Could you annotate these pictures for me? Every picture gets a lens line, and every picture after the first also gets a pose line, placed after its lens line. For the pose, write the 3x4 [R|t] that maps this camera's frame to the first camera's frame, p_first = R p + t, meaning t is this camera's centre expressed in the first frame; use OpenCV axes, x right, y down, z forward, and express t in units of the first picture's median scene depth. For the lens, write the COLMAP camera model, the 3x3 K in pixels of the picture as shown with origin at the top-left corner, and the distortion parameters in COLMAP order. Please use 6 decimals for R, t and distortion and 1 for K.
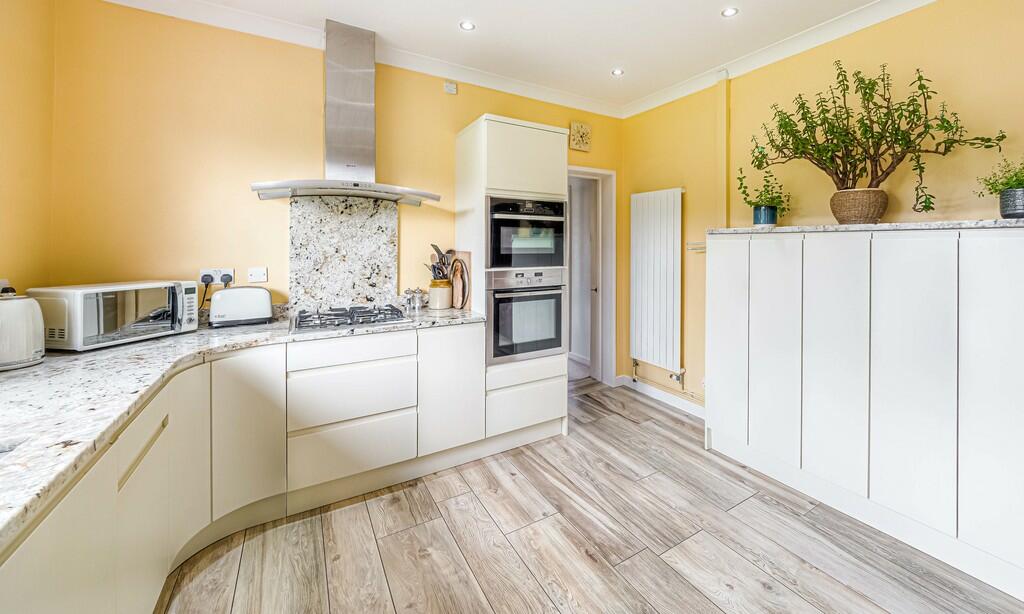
lens RADIAL K [[436.7, 0, 501.4], [0, 436.7, 245.2], [0, 0, 1]] dist [0.024885, 0.000588]
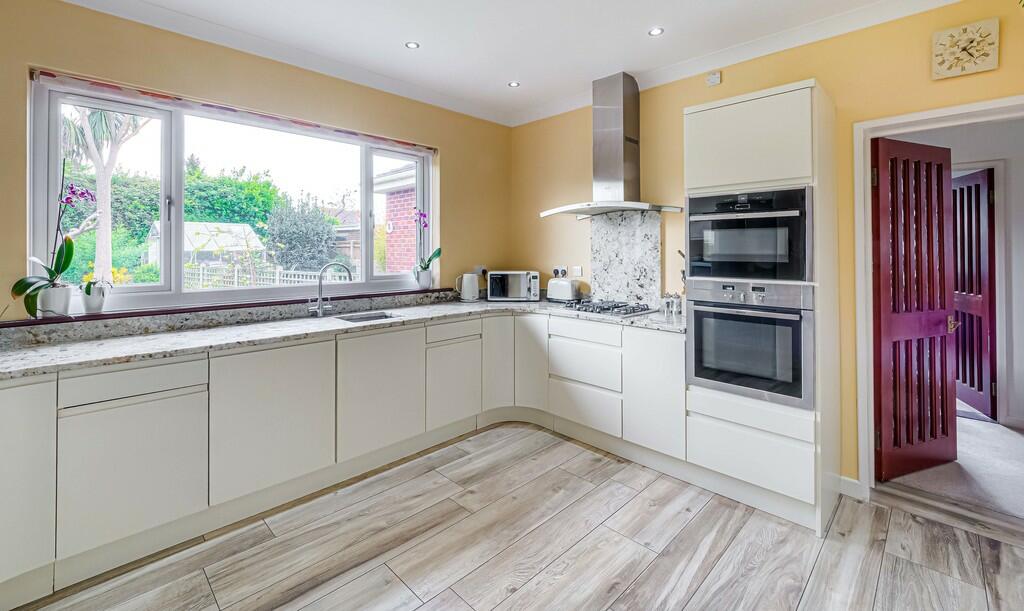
lens RADIAL K [[436.7, 0, 501.4], [0, 436.7, 243.7], [0, 0, 1]] dist [0.024885, 0.000588]
pose [[0.206032, -0.016365, -0.978408, 0.811261], [0.004958, 0.999865, -0.015680, -0.003169], [0.978533, -0.001621, 0.206085, 0.437944]]
